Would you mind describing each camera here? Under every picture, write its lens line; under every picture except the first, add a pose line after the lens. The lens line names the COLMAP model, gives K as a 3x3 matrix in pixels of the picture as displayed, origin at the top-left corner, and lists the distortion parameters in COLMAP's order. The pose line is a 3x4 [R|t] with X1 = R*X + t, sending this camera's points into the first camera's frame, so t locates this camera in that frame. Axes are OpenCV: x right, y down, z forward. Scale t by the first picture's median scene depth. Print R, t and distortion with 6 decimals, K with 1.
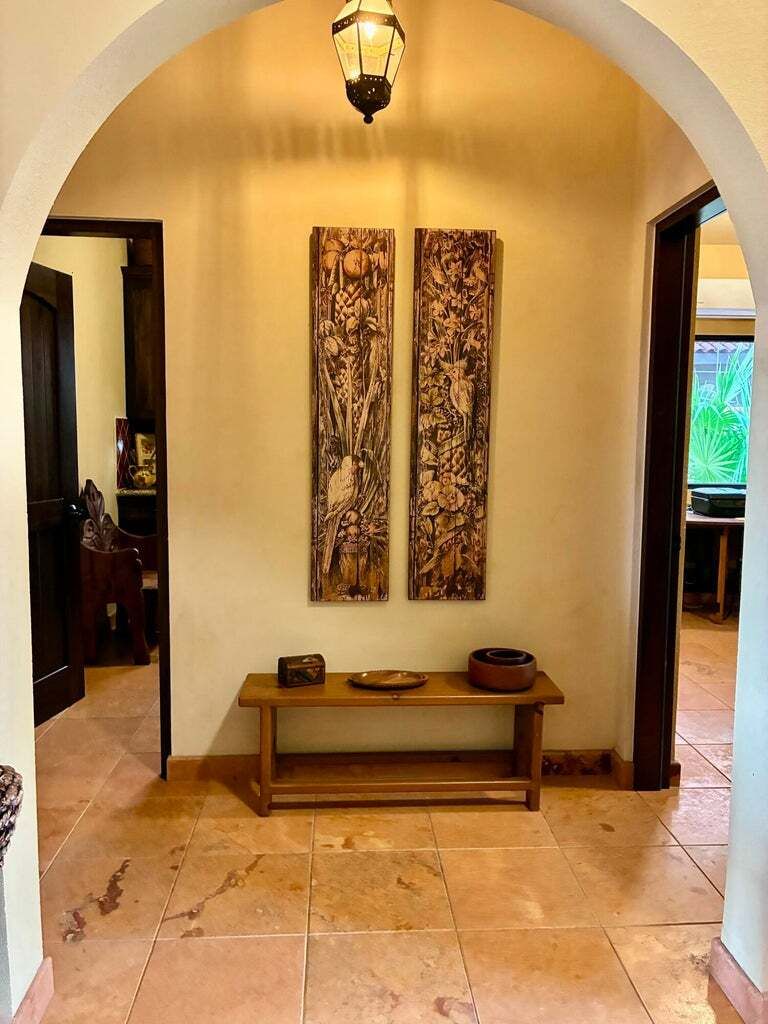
lens RADIAL K [[785.7, 0, 383.6], [0, 785.7, 511.2], [0, 0, 1]] dist [0.052590, -0.062638]
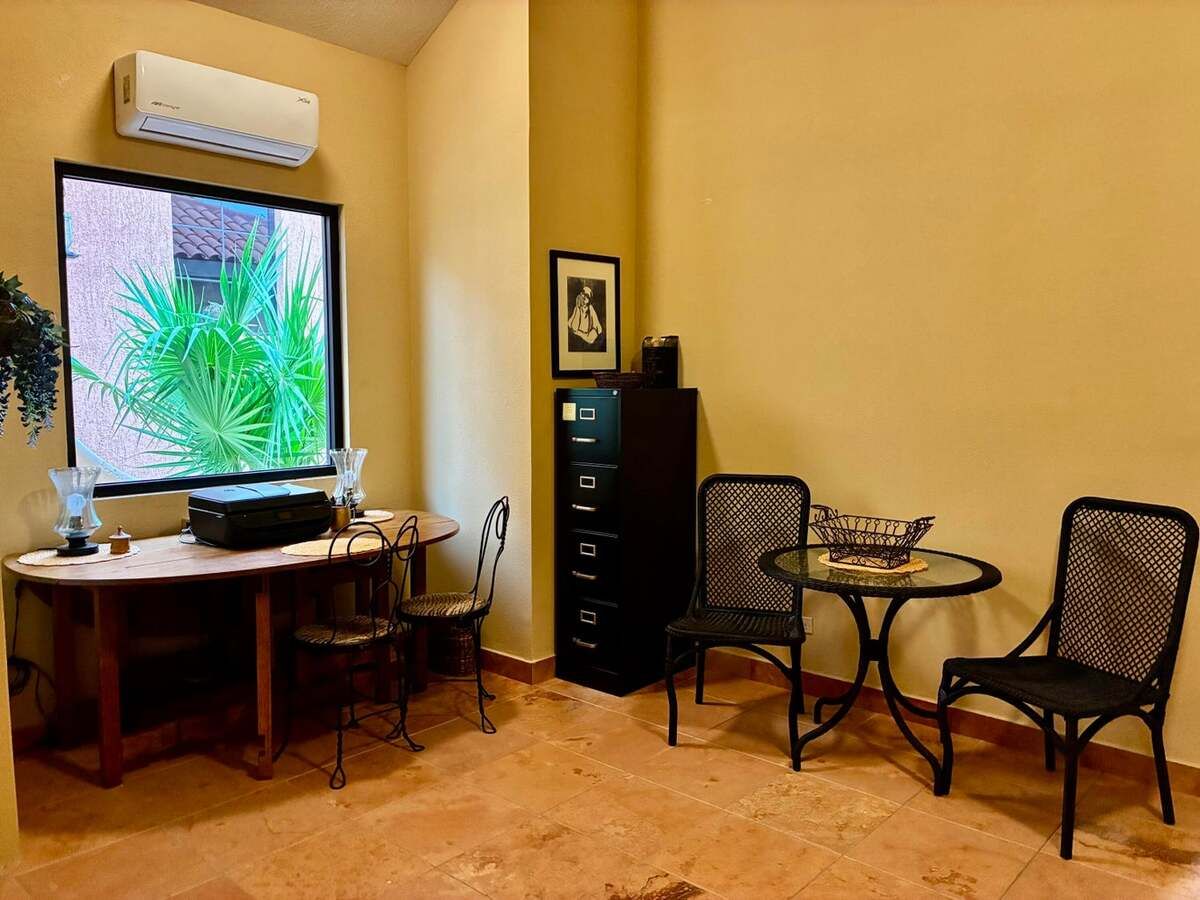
lens RADIAL K [[920.8, 0, 599.7], [0, 920.8, 448.9], [0, 0, 1]] dist [0.052590, -0.062638]
pose [[0.715919, -0.064953, 0.695155, 0.139647], [0.072438, 0.997200, 0.018574, -0.039195], [-0.694415, 0.037058, 0.718620, 0.329608]]
